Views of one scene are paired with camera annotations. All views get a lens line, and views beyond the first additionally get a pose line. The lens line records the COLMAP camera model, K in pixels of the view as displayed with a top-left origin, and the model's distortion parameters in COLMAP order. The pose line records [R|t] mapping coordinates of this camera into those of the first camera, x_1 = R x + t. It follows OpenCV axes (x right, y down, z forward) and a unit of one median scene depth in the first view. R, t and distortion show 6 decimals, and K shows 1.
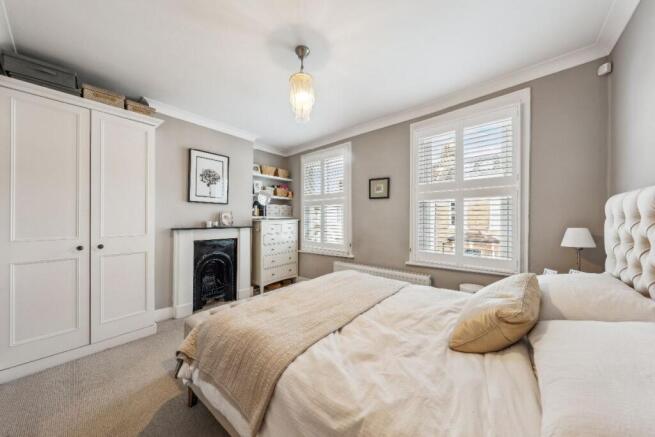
lens RADIAL K [[223.9, 0, 329.4], [0, 223.9, 217.9], [0, 0, 1]] dist [-0.003412, -0.000204]
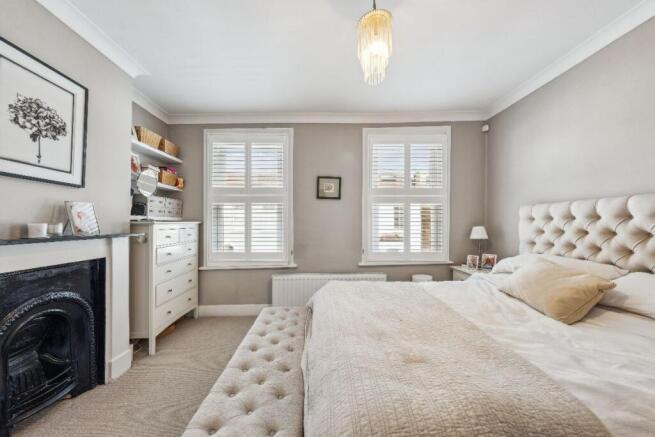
lens RADIAL K [[223.9, 0, 327.4], [0, 223.9, 221.8], [0, 0, 1]] dist [-0.003412, -0.000204]
pose [[0.743849, 0.003333, 0.668340, -0.367989], [-0.002025, 0.999994, -0.002733, 0.010484], [-0.668345, 0.000679, 0.743851, 0.292124]]
